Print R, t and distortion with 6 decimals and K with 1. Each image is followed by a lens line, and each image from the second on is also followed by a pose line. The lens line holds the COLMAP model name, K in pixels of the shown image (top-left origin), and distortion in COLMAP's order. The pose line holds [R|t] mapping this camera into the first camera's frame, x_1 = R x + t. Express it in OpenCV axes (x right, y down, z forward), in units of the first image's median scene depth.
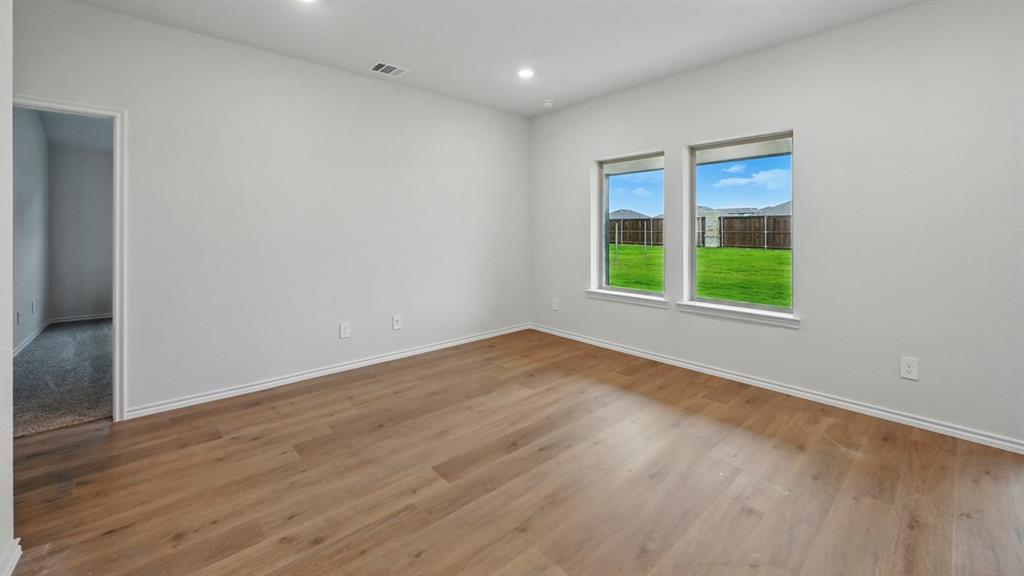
lens RADIAL K [[405.9, 0, 513.8], [0, 405.9, 234.2], [0, 0, 1]] dist [-0.000709, 0.000115]
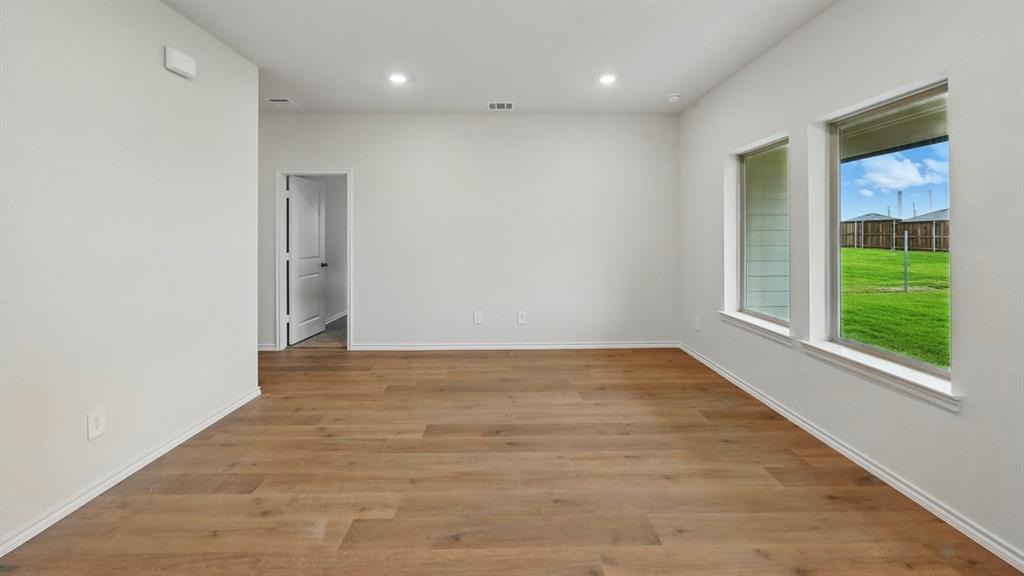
lens RADIAL K [[405.9, 0, 513.8], [0, 405.9, 234.2], [0, 0, 1]] dist [-0.000709, 0.000115]
pose [[0.759362, 0.000503, -0.650669, 0.484219], [-0.005533, 0.999969, -0.005685, -0.016301], [0.650645, 0.007917, 0.759340, 0.106534]]
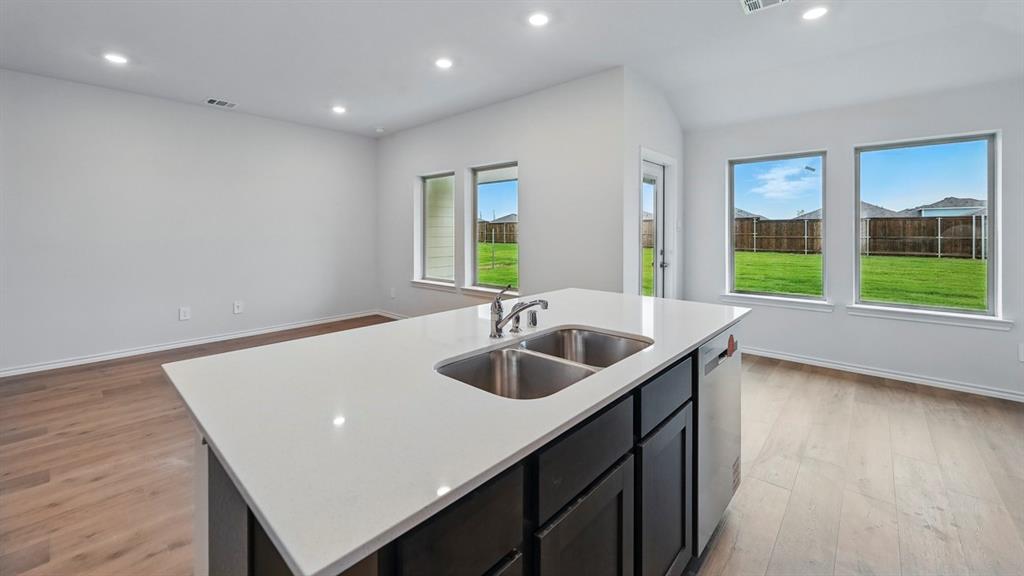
lens RADIAL K [[403.6, 0, 511.6], [0, 403.6, 231.8], [0, 0, 1]] dist [-0.000511, -0.000267]
pose [[0.993414, 0.001790, 0.114566, 0.415127], [-0.000739, 0.999957, -0.009209, 0.000162], [-0.114578, 0.009064, 0.993373, -0.315837]]
